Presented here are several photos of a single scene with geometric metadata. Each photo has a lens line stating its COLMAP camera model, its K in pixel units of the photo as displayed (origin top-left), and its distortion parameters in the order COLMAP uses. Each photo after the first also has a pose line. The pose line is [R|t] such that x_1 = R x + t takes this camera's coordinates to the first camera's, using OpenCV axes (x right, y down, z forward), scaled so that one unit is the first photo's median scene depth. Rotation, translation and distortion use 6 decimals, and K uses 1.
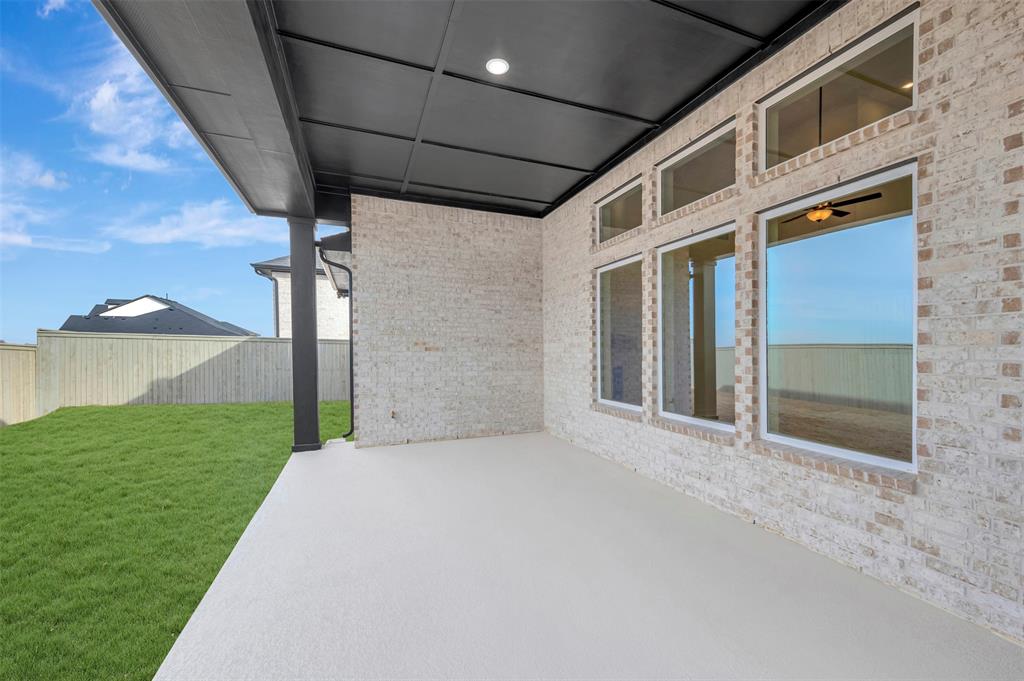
lens RADIAL K [[401.9, 0, 532.2], [0, 401.9, 353.3], [0, 0, 1]] dist [-0.003691, 0.001175]
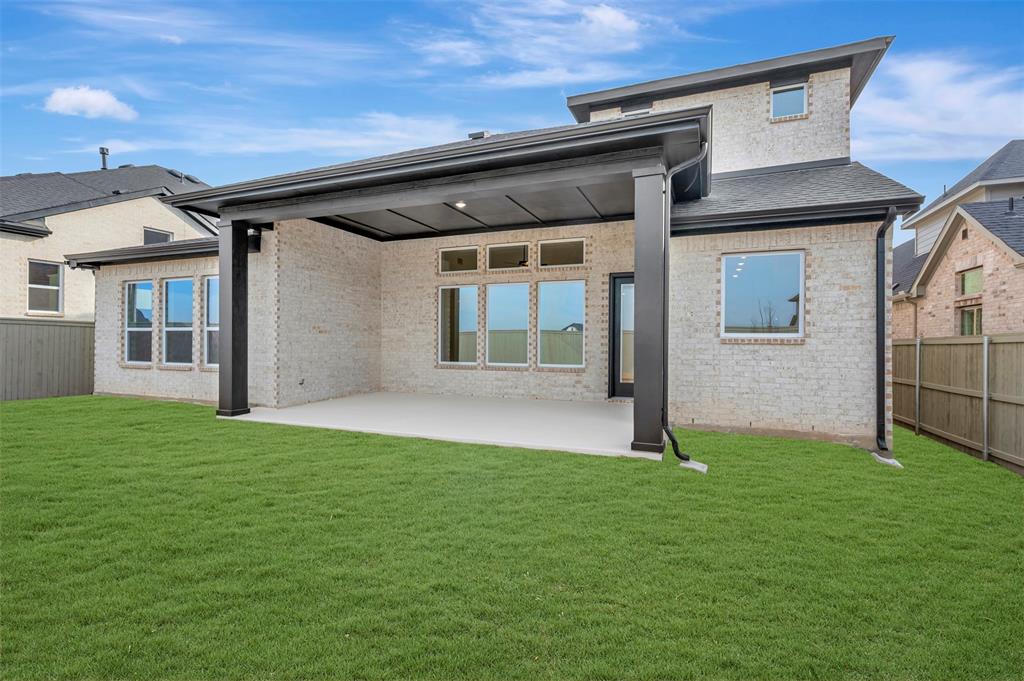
lens RADIAL K [[472.9, 0, 511.9], [0, 472.9, 340.0], [0, 0, 1]] dist [-0.000086, -0.000004]
pose [[0.676450, -0.001869, 0.736486, -1.040415], [0.006874, 0.999969, -0.003776, 0.028517], [-0.736456, 0.007617, 0.676442, -0.555475]]
